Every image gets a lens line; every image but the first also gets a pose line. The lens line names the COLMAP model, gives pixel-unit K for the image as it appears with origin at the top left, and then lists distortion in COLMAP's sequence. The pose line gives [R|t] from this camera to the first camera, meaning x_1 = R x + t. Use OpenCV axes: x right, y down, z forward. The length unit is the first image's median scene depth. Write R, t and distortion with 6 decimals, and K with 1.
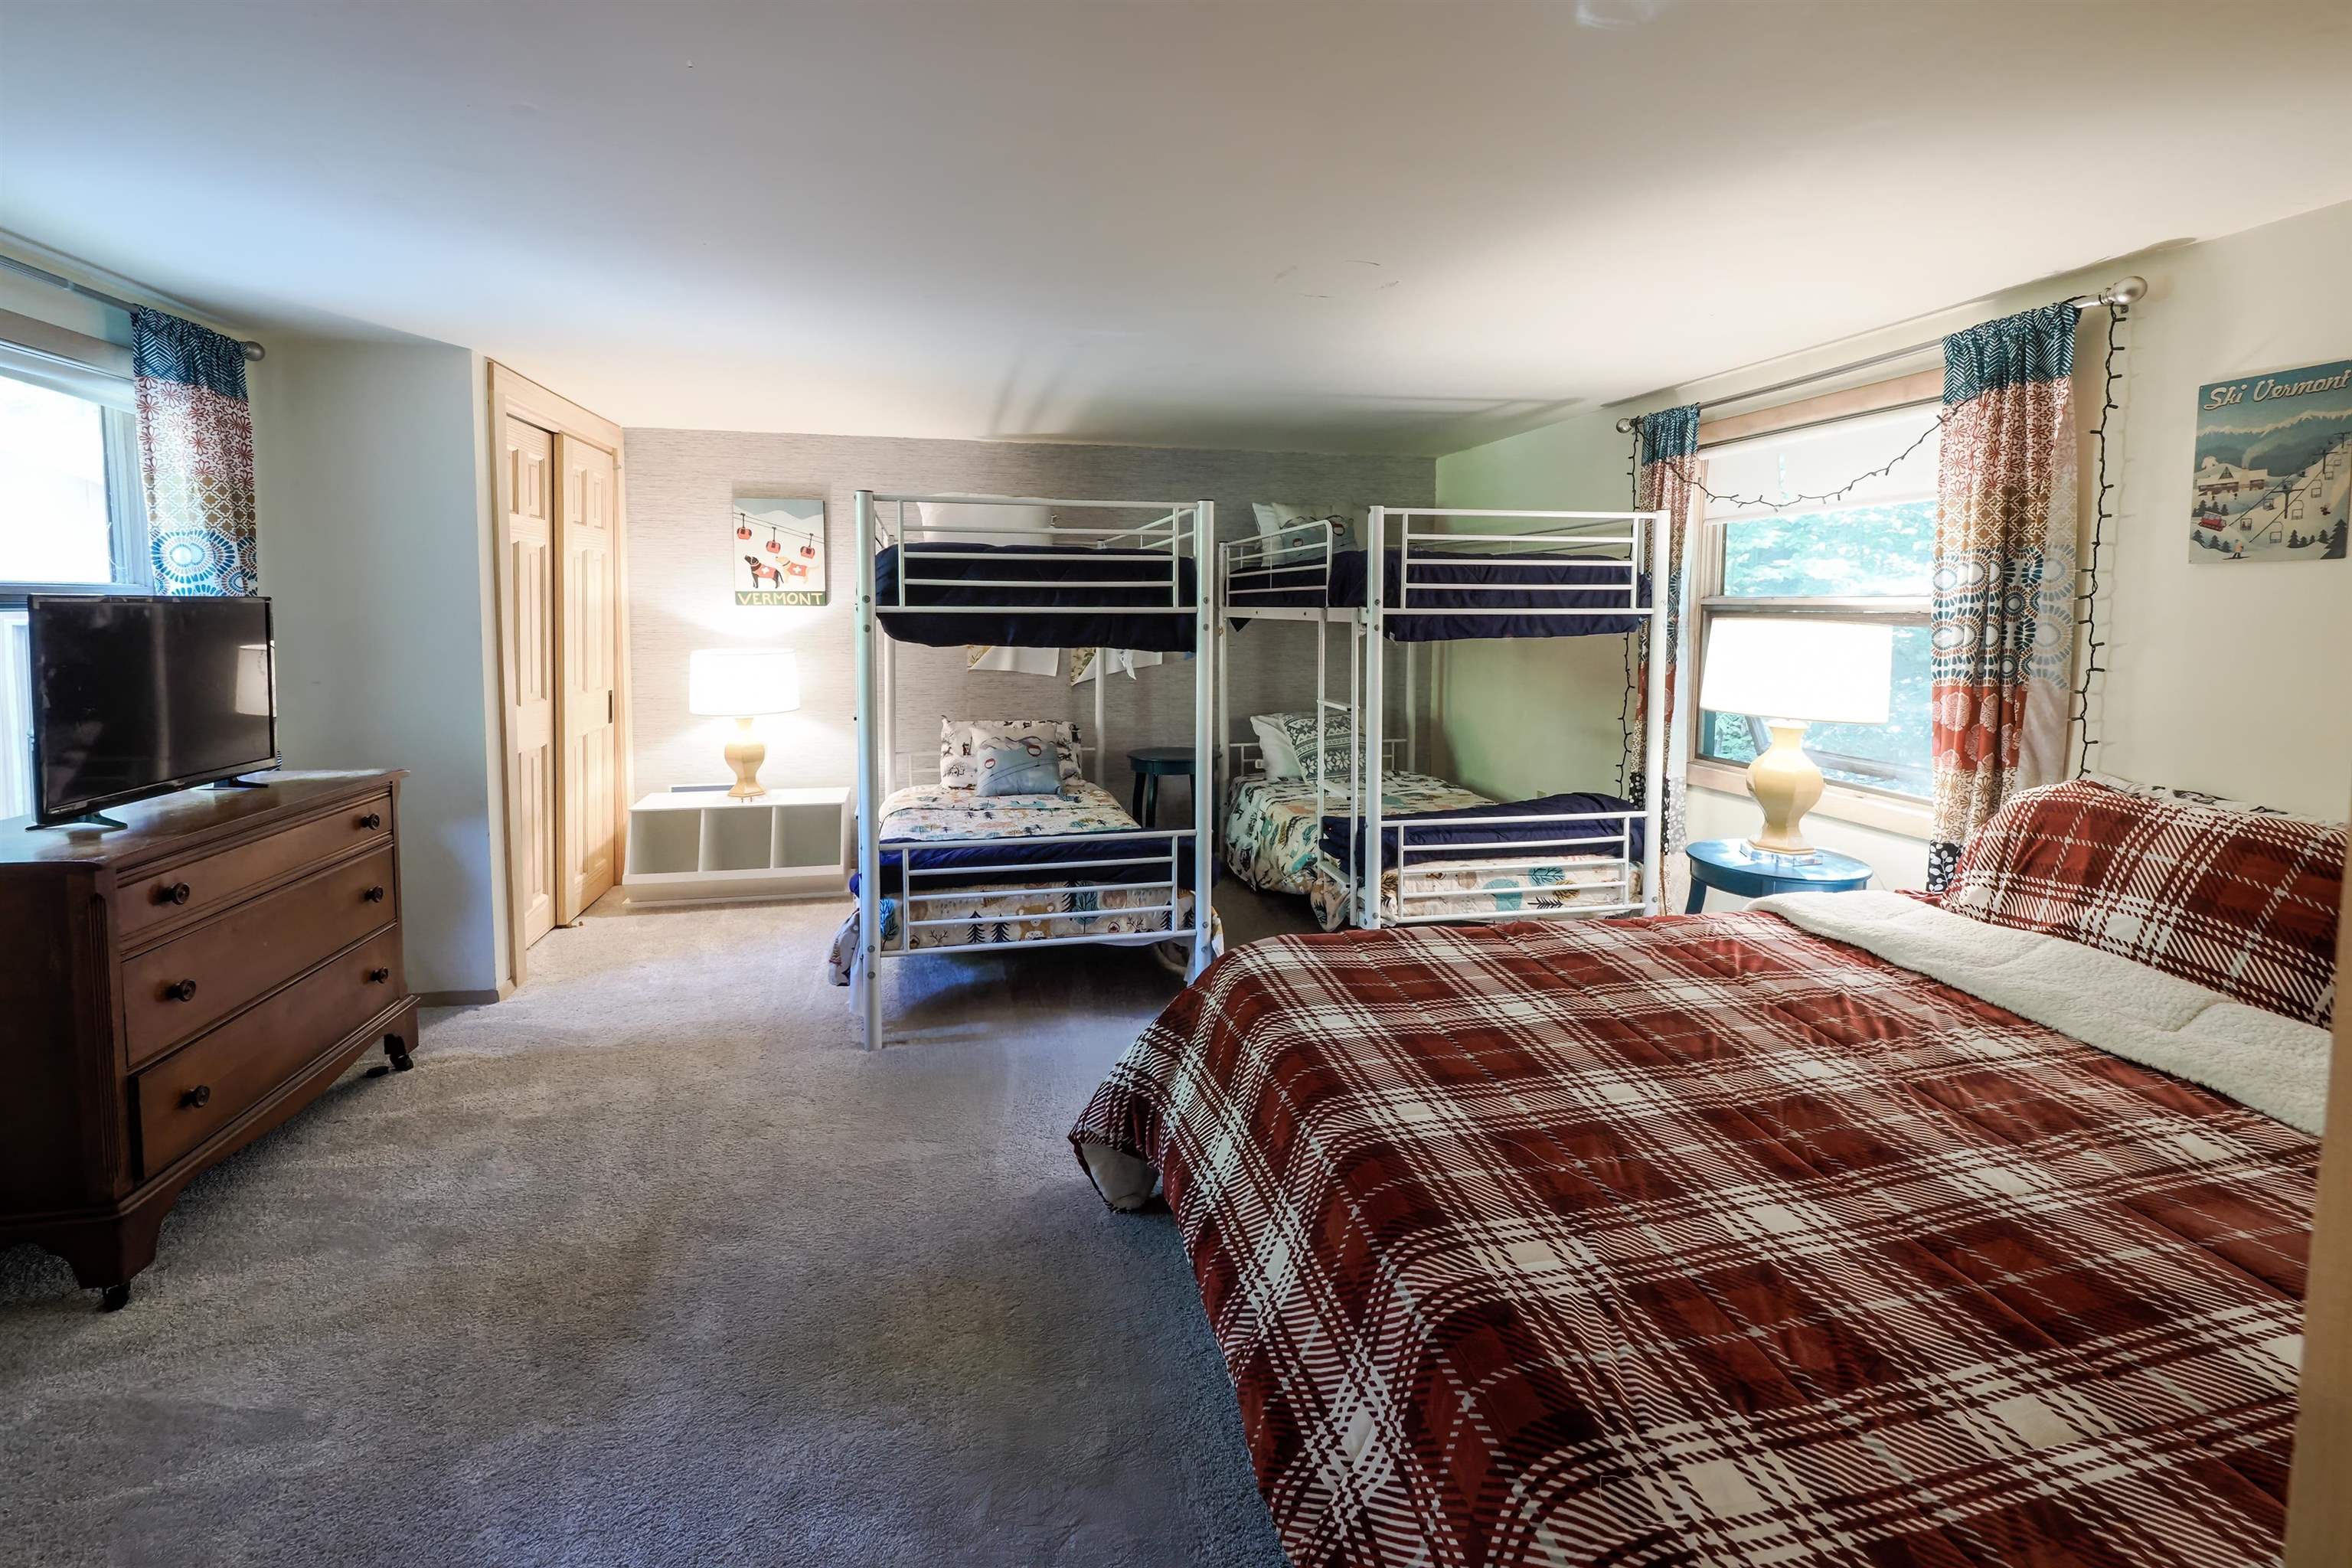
lens RADIAL K [[1004.5, 0, 1176.0], [0, 1004.5, 784.0], [0, 0, 1]] dist [0.002551, -0.005792]
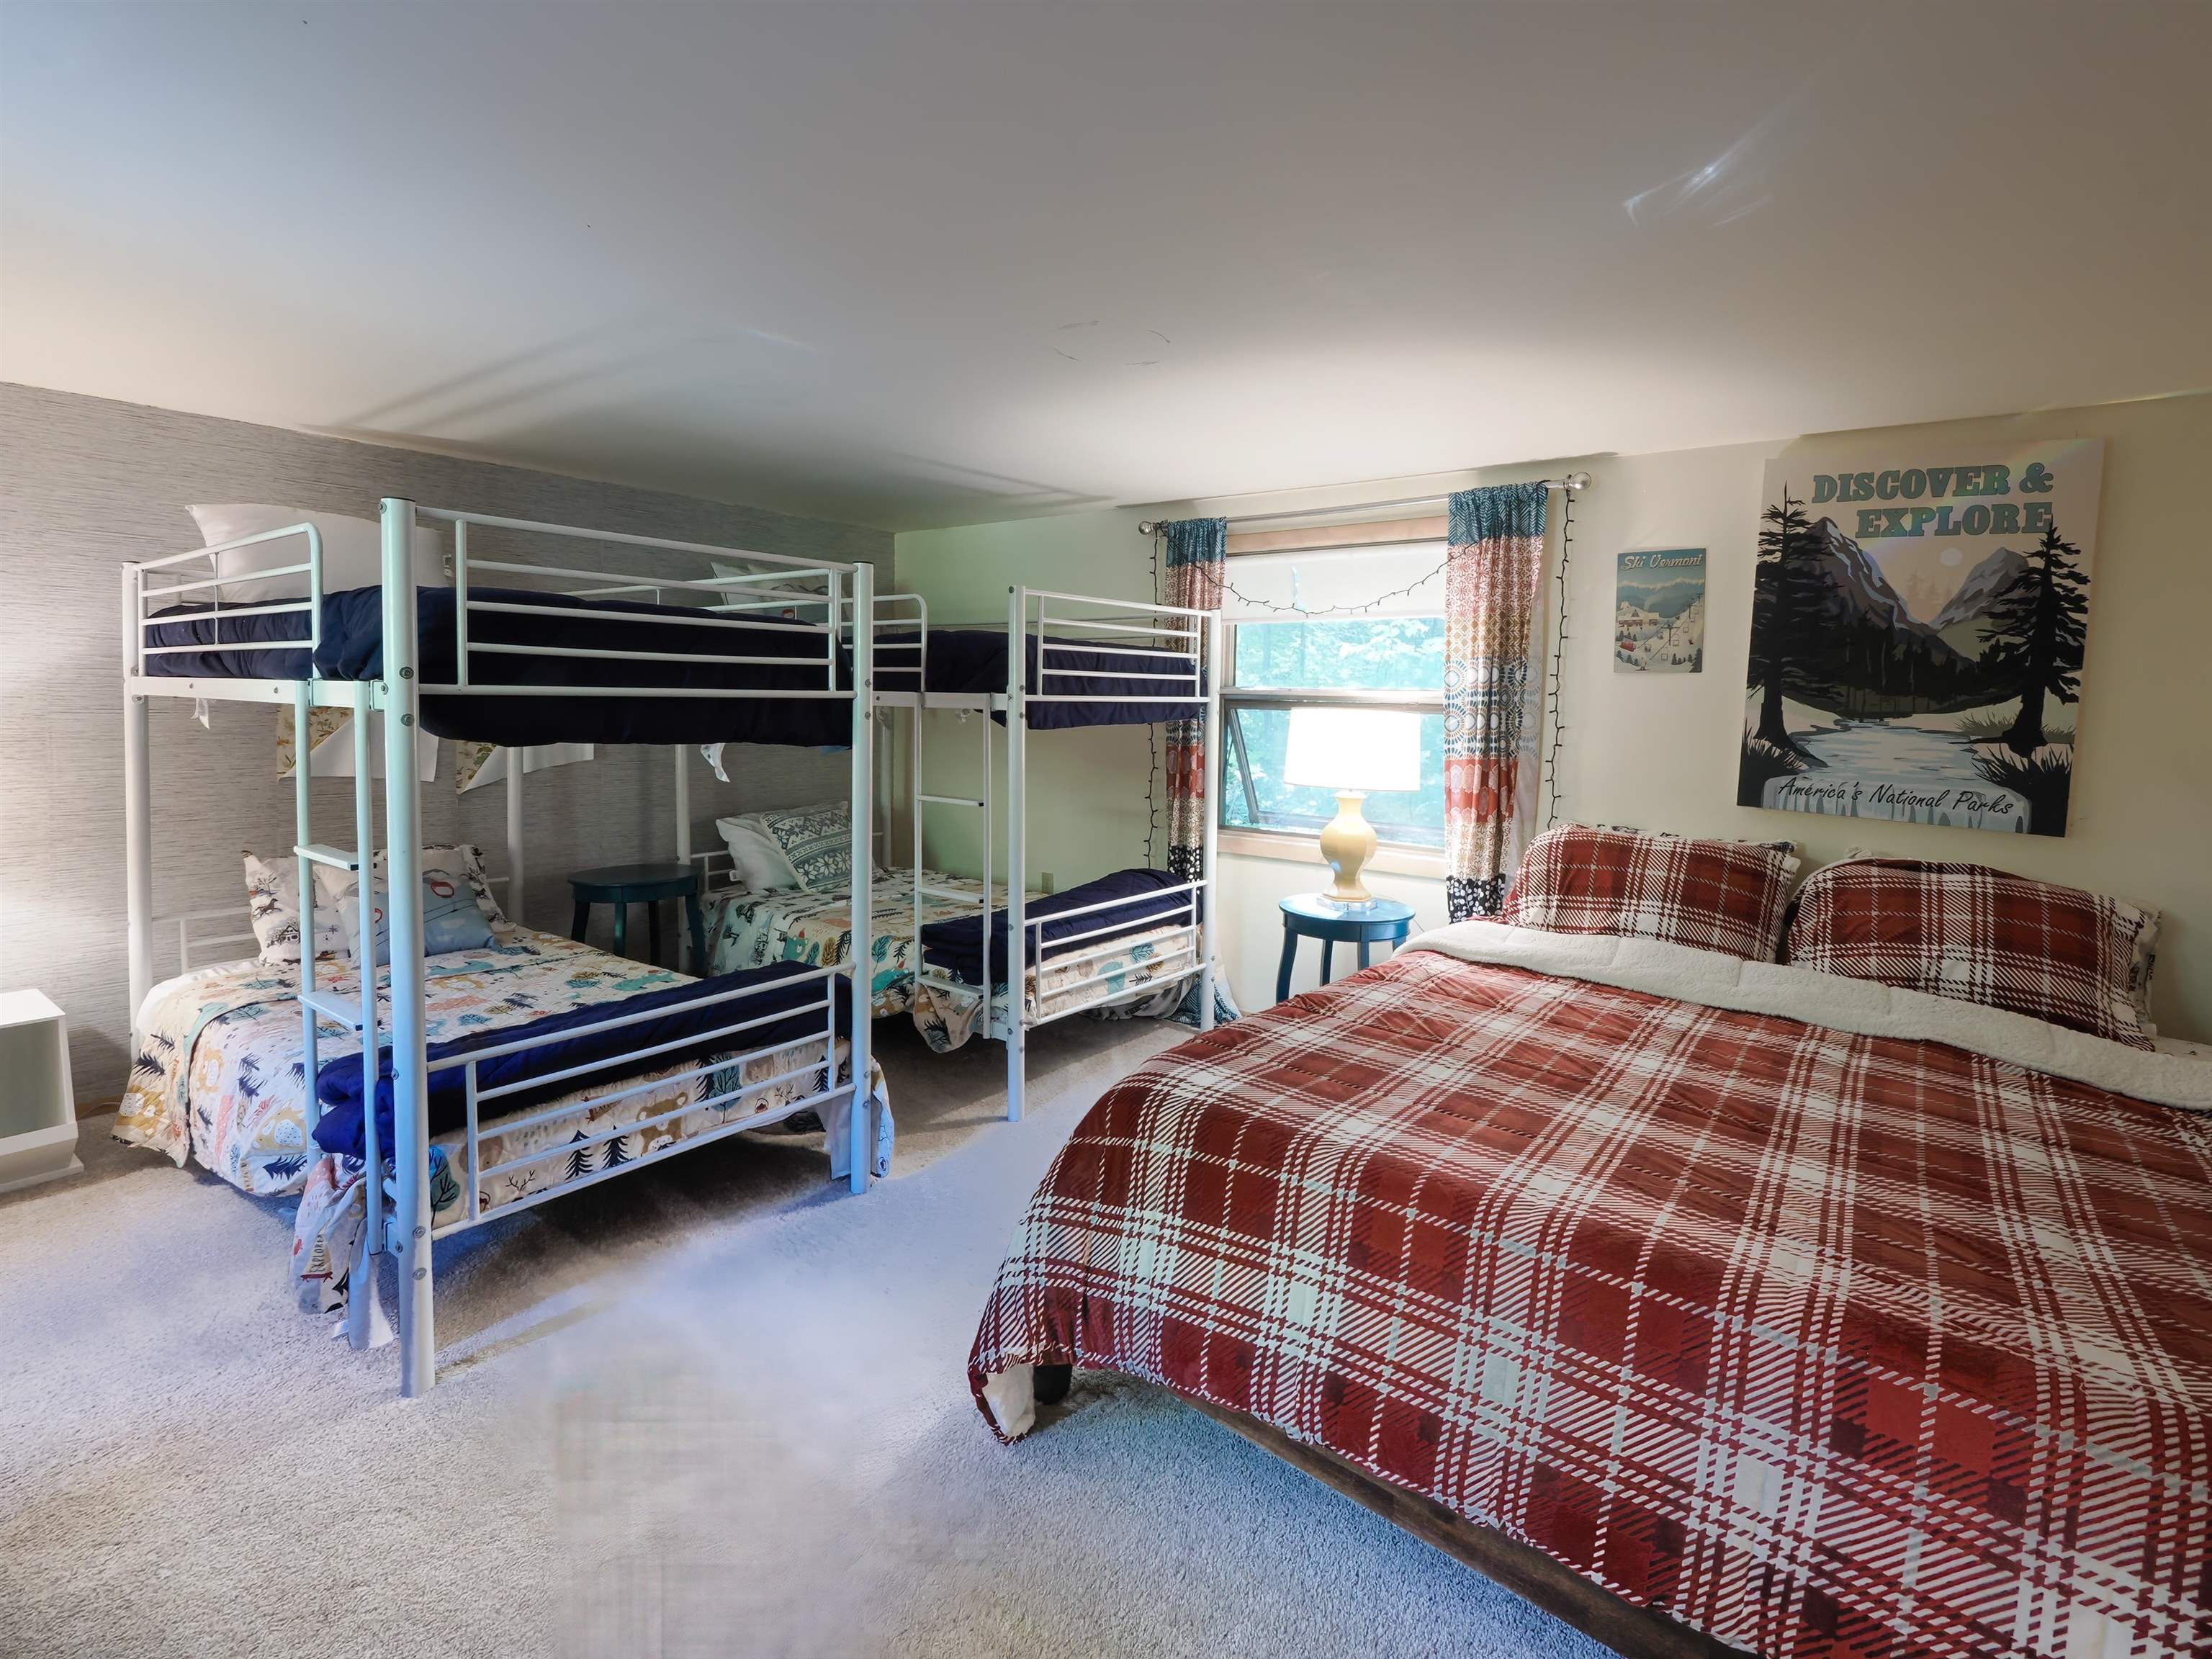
lens RADIAL K [[1024.4, 0, 1108.6], [0, 1024.4, 846.2], [0, 0, 1]] dist [-0.002029, -0.000353]
pose [[0.753657, -0.086207, 0.651590, -0.377289], [0.099243, 0.994921, 0.016842, -0.043756], [-0.649732, 0.051973, 0.758385, 0.237510]]
